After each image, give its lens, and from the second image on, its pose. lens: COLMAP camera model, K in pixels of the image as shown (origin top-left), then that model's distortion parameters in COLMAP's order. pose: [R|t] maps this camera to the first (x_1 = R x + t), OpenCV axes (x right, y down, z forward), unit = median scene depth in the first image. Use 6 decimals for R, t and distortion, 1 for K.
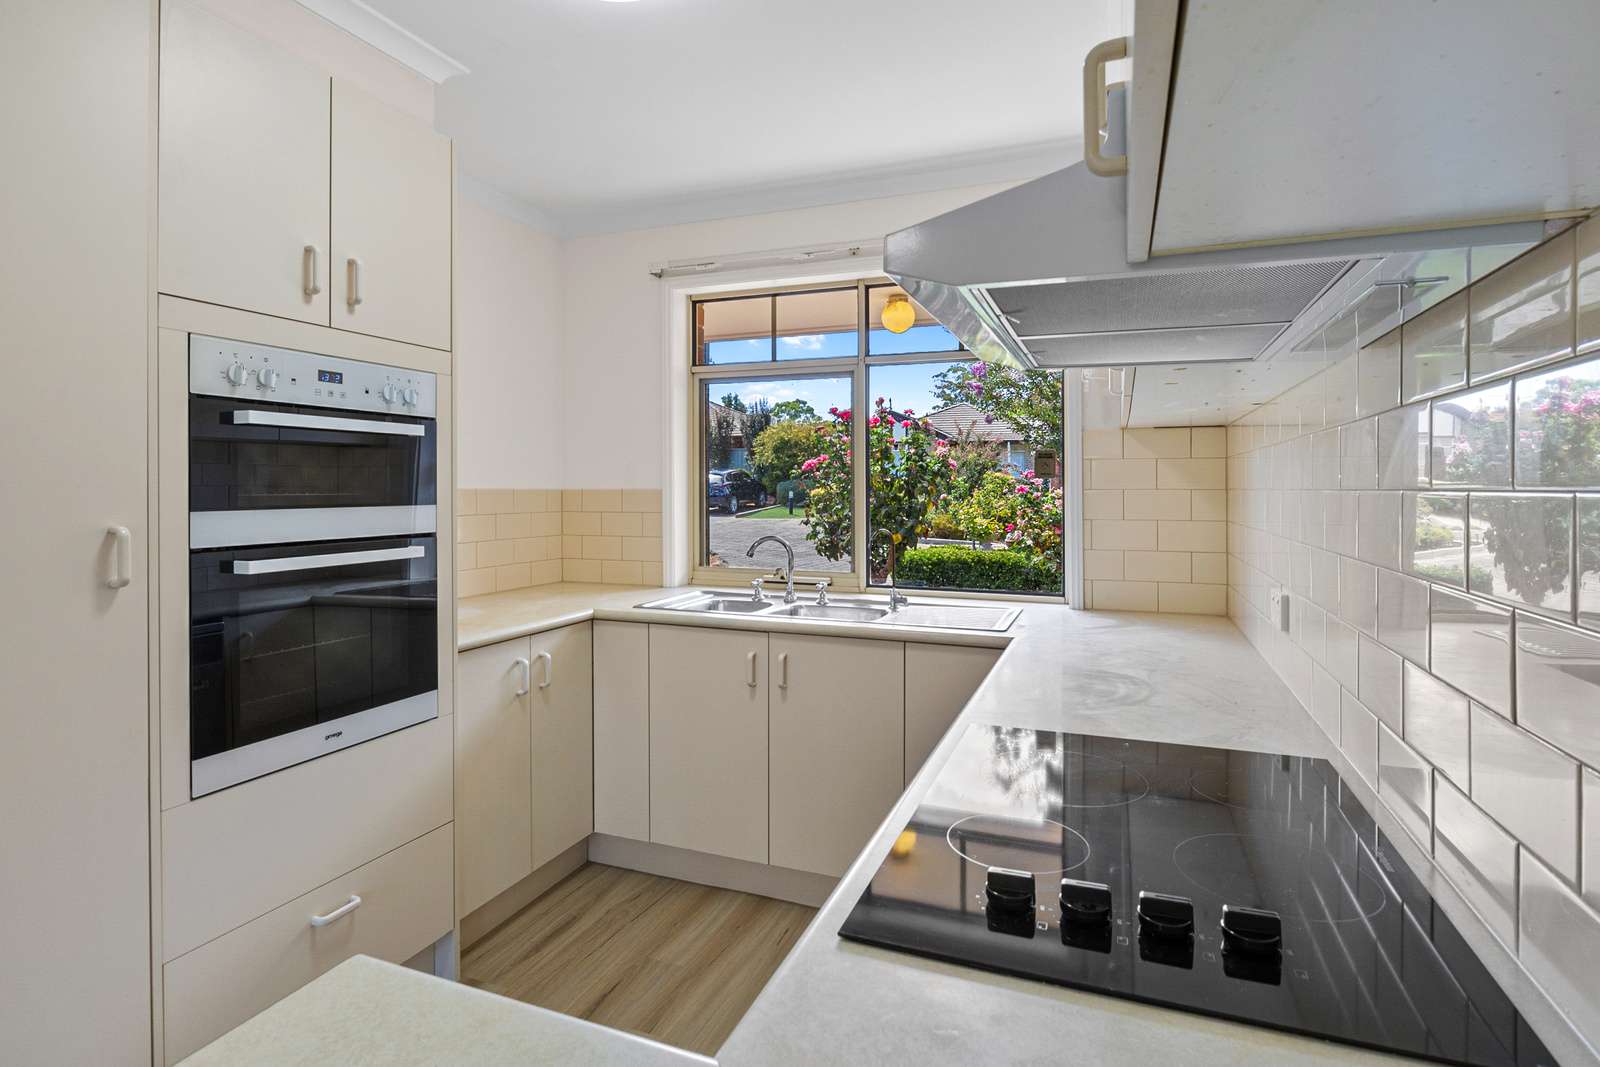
lens RADIAL K [[804.4, 0, 806.2], [0, 804.4, 499.7], [0, 0, 1]] dist [-0.000665, -0.000138]
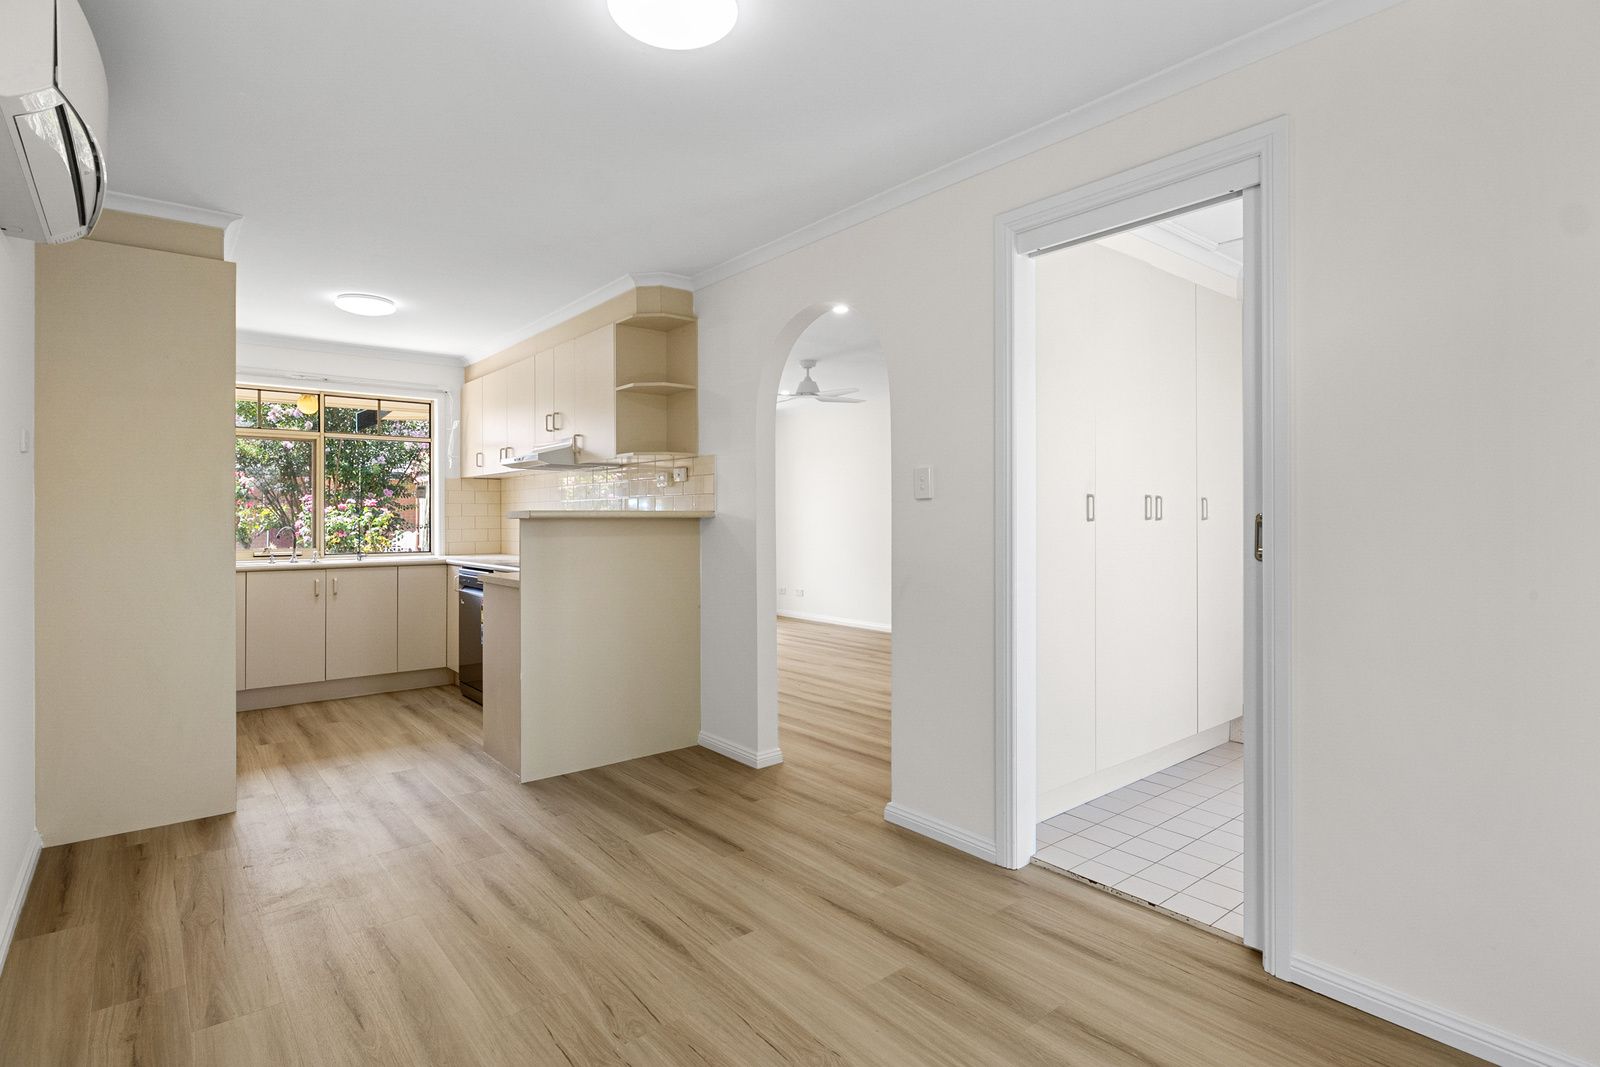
lens RADIAL K [[804.4, 0, 799.6], [0, 804.4, 517.0], [0, 0, 1]] dist [-0.000665, -0.000138]
pose [[0.493424, -0.000274, 0.869789, -1.228444], [0.016621, 0.999820, -0.009114, 0.067599], [-0.869630, 0.018954, 0.493340, -1.081016]]
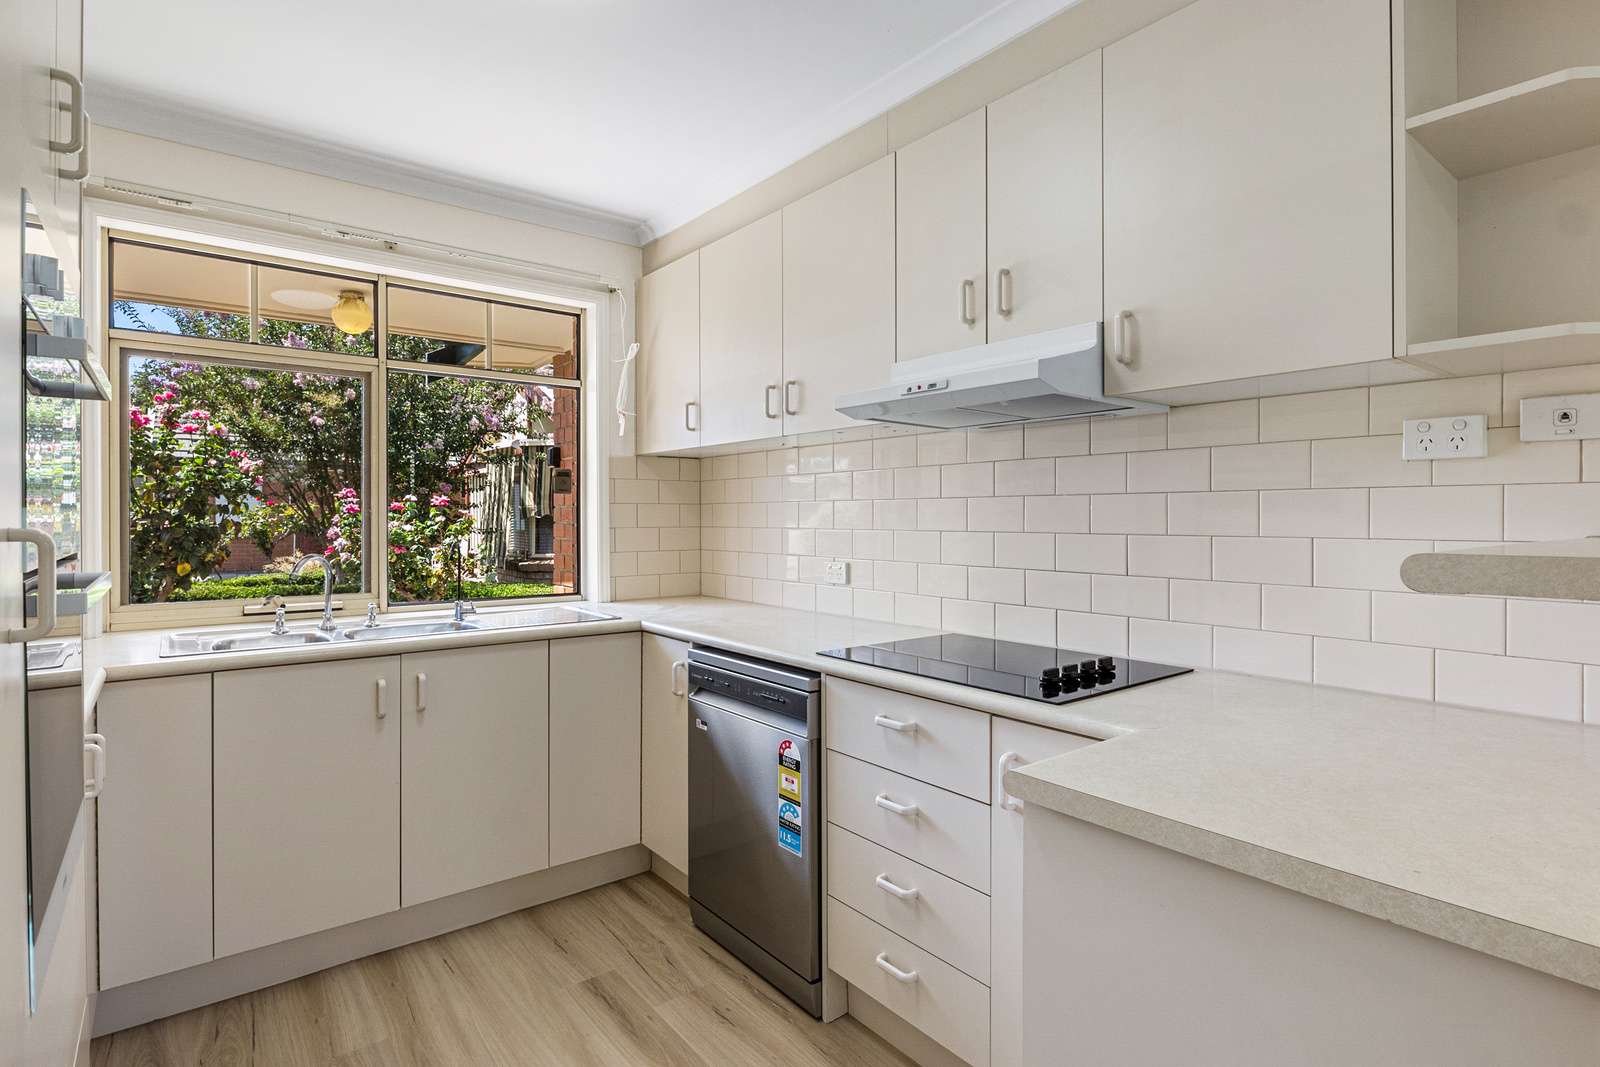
lens RADIAL K [[804.4, 0, 797.2], [0, 804.4, 524.2], [0, 0, 1]] dist [-0.000665, -0.000138]
pose [[0.518632, -0.007942, 0.854961, -0.576939], [0.012861, 0.999916, 0.001487, 0.021445], [-0.854901, 0.010224, 0.518691, 0.138029]]
